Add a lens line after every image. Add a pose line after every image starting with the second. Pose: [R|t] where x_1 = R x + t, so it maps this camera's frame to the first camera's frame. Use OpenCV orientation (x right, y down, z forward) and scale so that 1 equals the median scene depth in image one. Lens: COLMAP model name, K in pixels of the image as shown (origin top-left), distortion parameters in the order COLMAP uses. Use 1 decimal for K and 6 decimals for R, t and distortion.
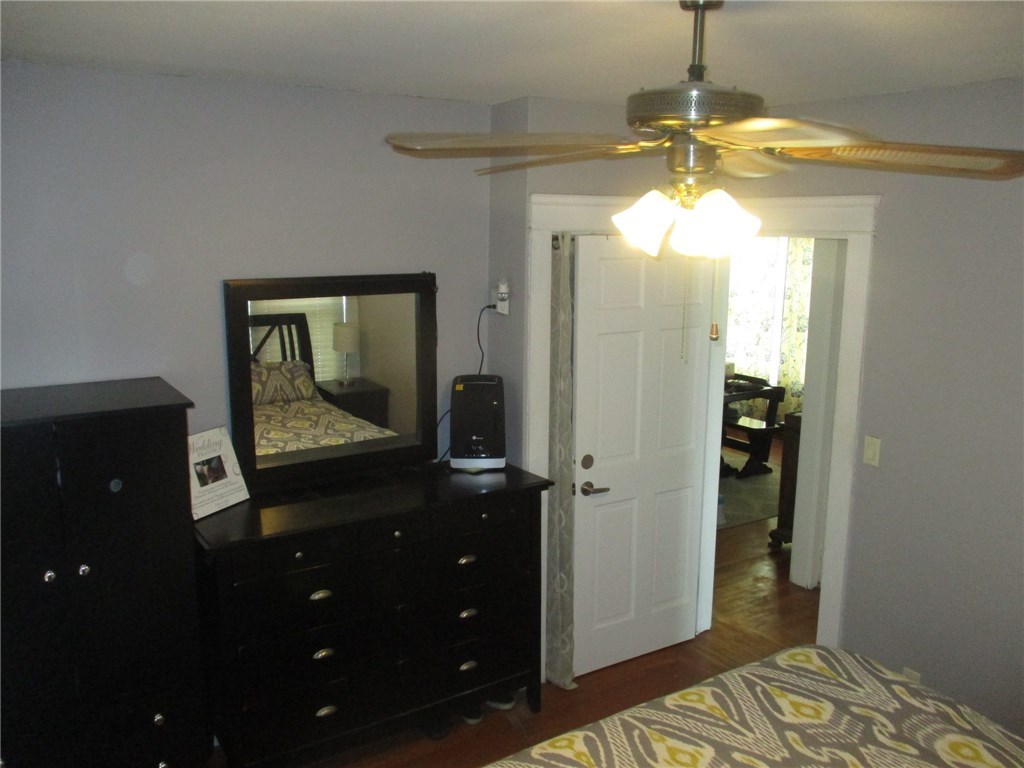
lens RADIAL K [[865.5, 0, 512.9], [0, 865.5, 385.6], [0, 0, 1]] dist [-0.023715, 0.019319]
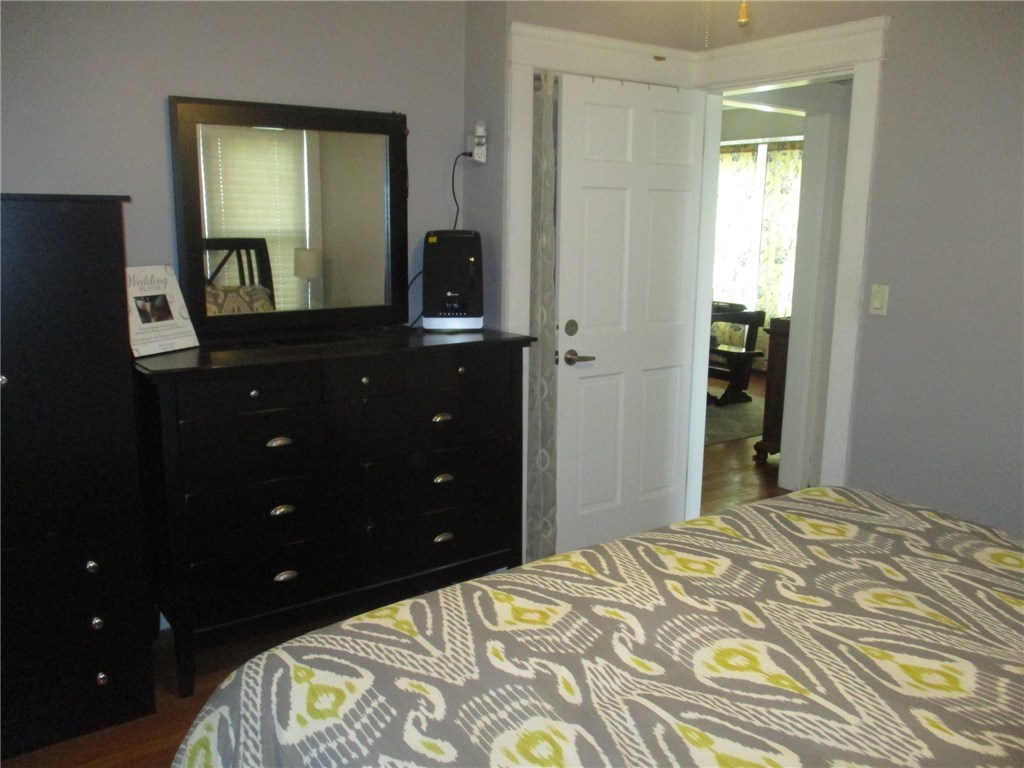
lens RADIAL K [[865.5, 0, 513.7], [0, 865.5, 382.8], [0, 0, 1]] dist [-0.023715, 0.019319]
pose [[0.999131, -0.001557, 0.041660, -0.014458], [0.001334, 0.999985, 0.005389, 0.147555], [-0.041668, -0.005329, 0.999117, 0.082546]]
